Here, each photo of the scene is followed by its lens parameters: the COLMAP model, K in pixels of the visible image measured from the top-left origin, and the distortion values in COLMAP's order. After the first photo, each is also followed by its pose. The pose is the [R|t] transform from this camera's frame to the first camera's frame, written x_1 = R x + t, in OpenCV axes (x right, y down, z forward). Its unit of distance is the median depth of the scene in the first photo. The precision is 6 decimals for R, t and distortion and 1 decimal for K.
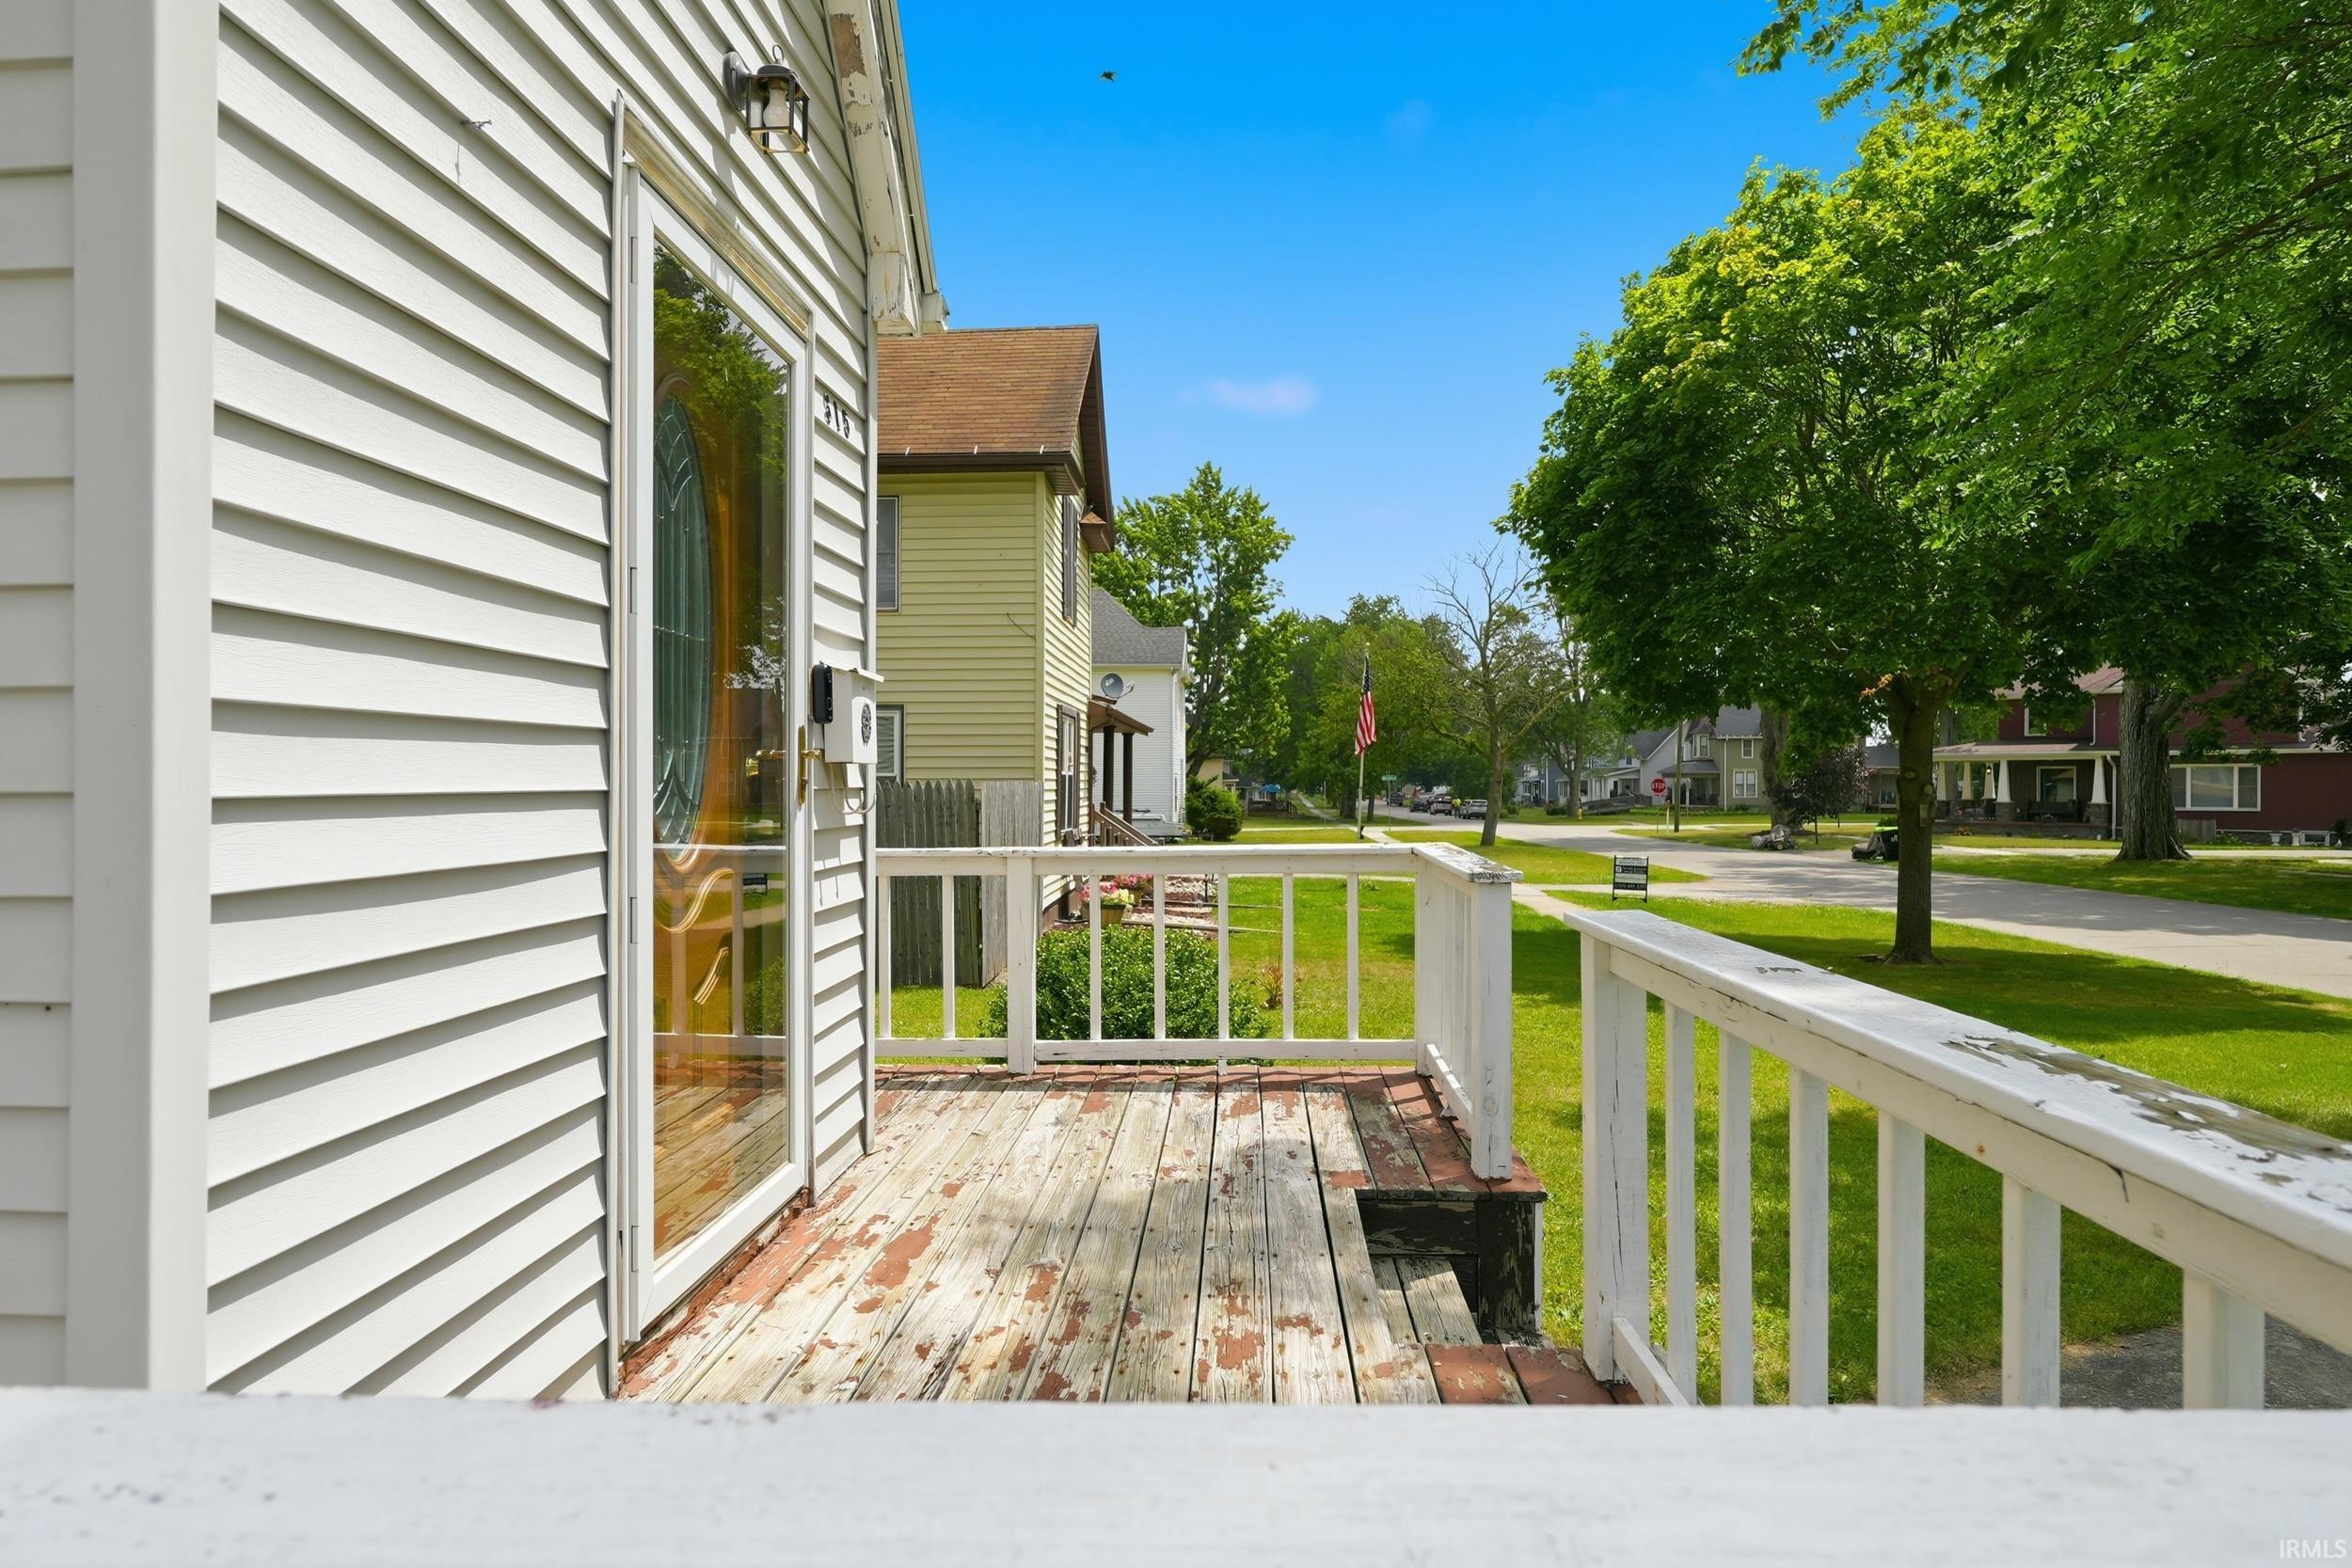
lens RADIAL K [[1342.6, 0, 1177.4], [0, 1342.6, 776.7], [0, 0, 1]] dist [-0.000538, -0.000057]
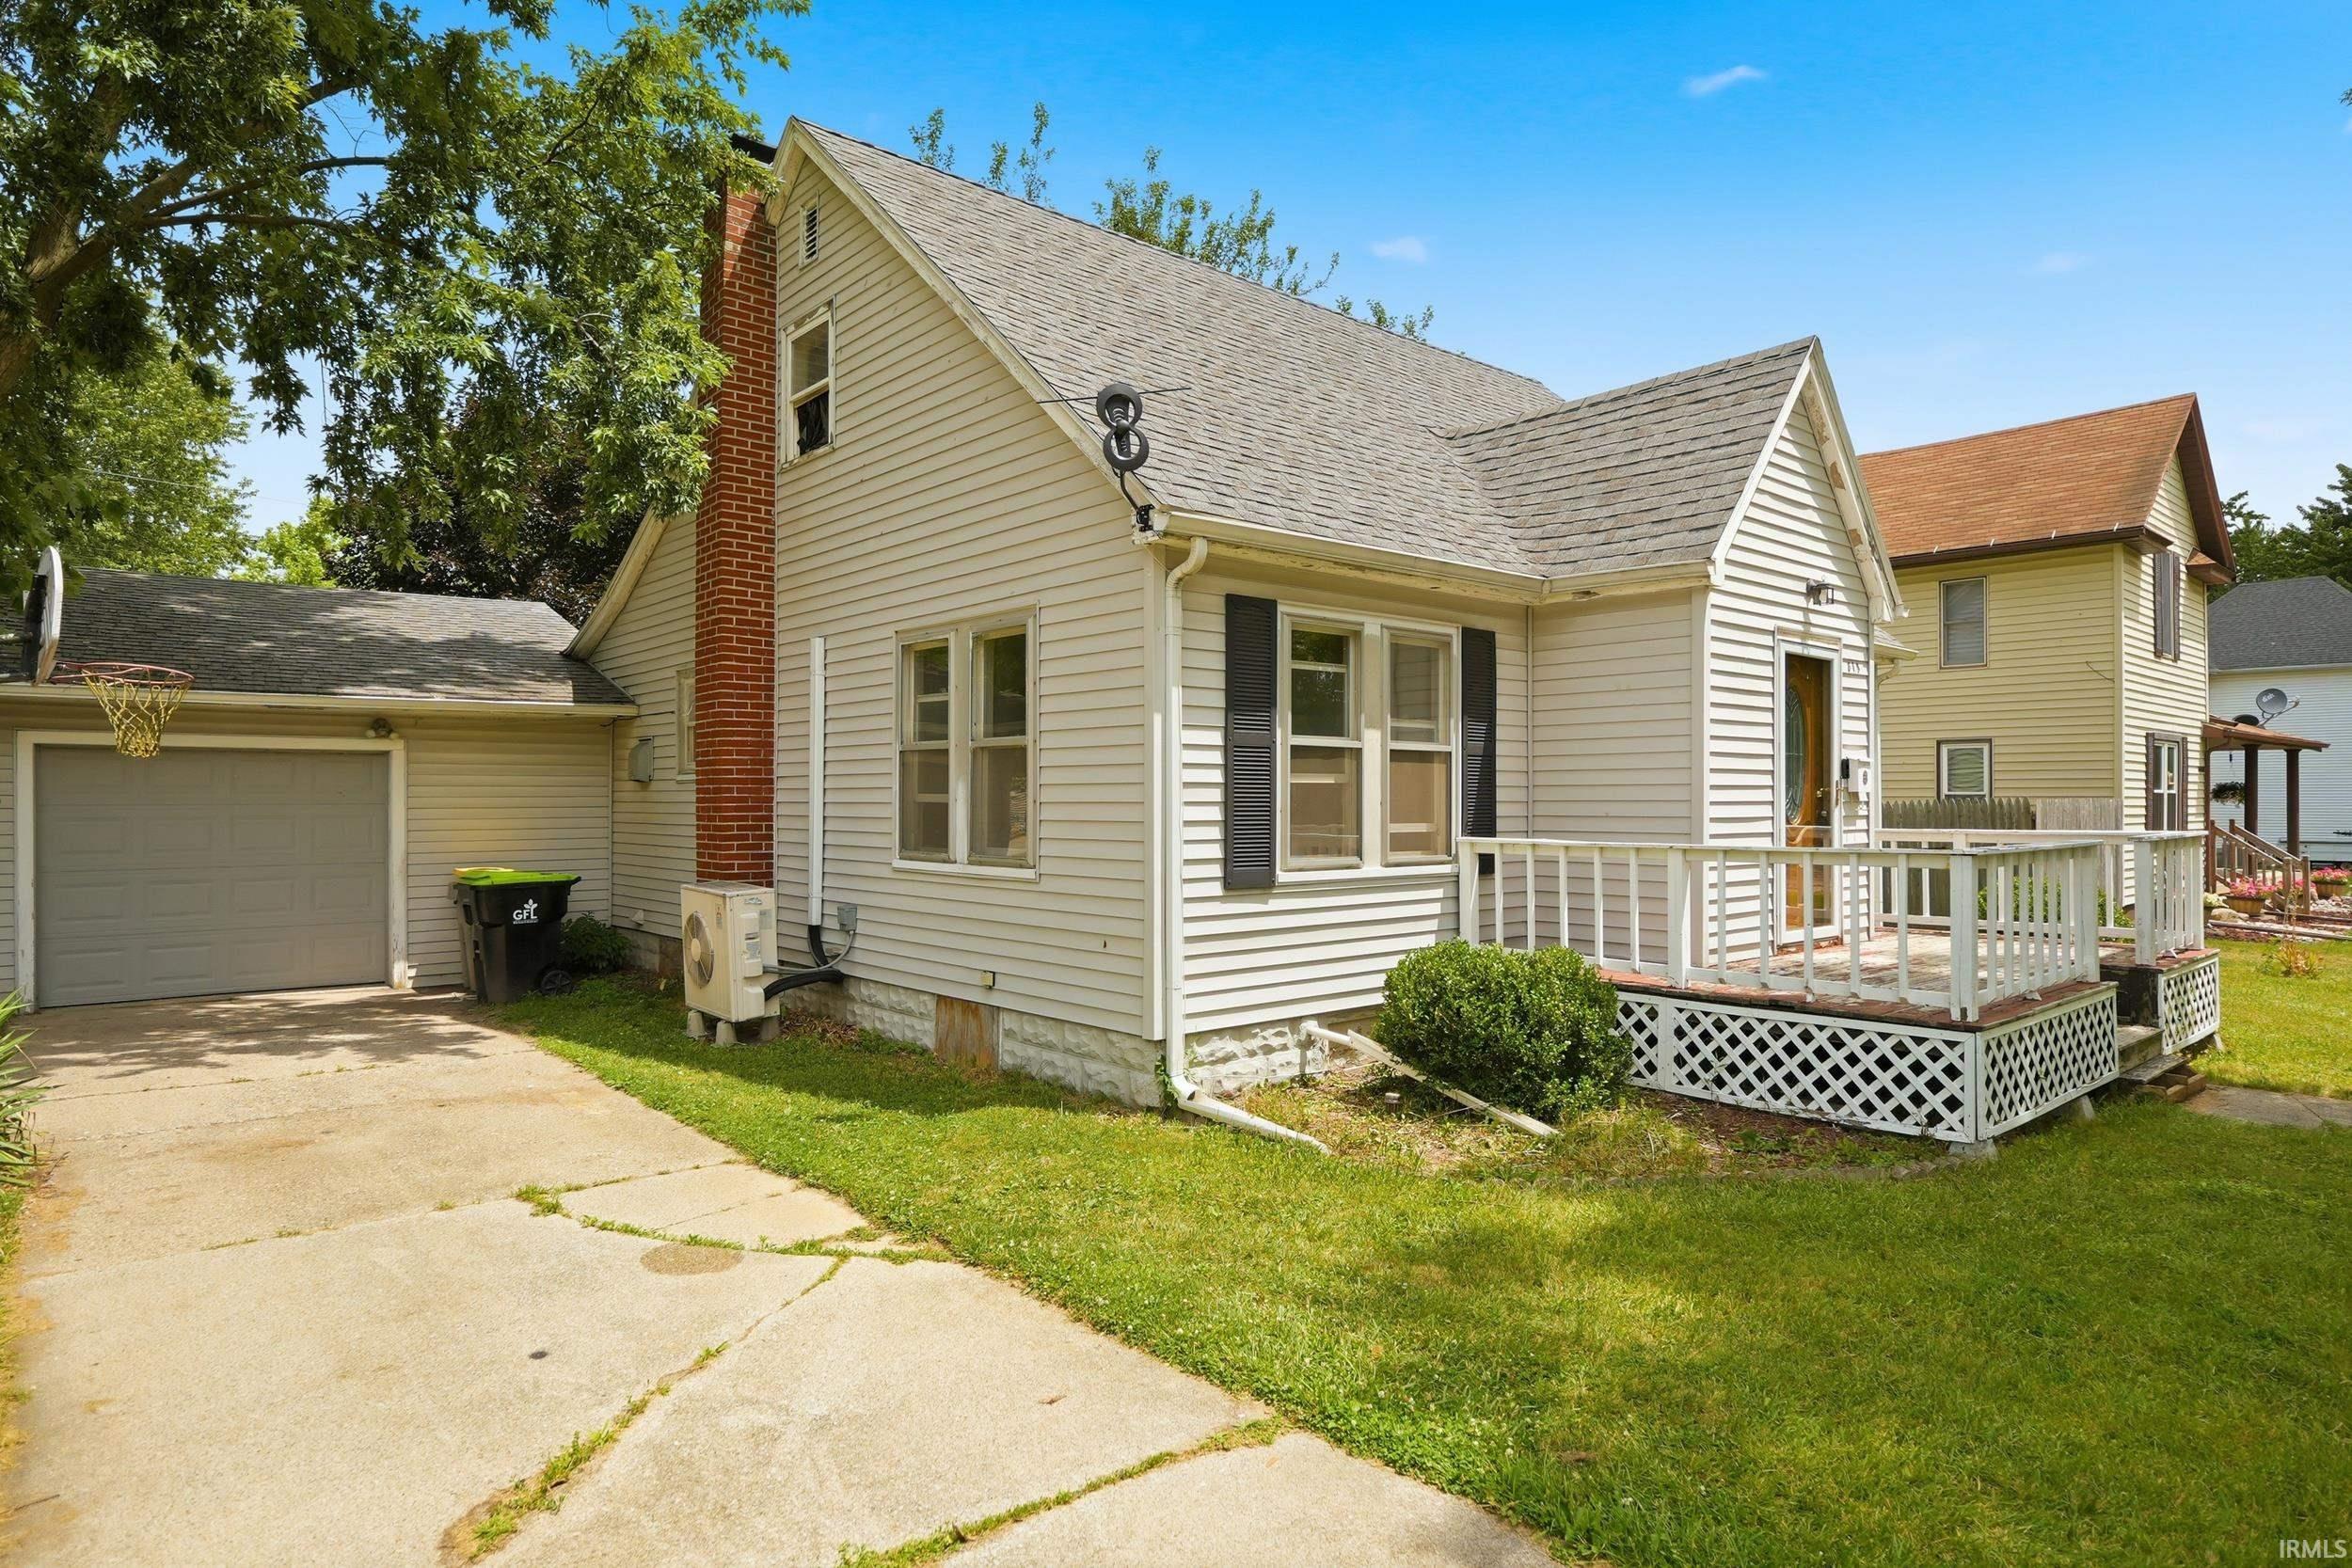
lens RADIAL K [[1342.6, 0, 1177.4], [0, 1342.6, 776.7], [0, 0, 1]] dist [-0.000538, -0.000057]
pose [[0.693608, -0.008508, -0.720302, 0.232832], [0.000059, 0.999931, -0.011754, -0.002892], [0.720353, 0.008110, 0.693561, -0.580390]]
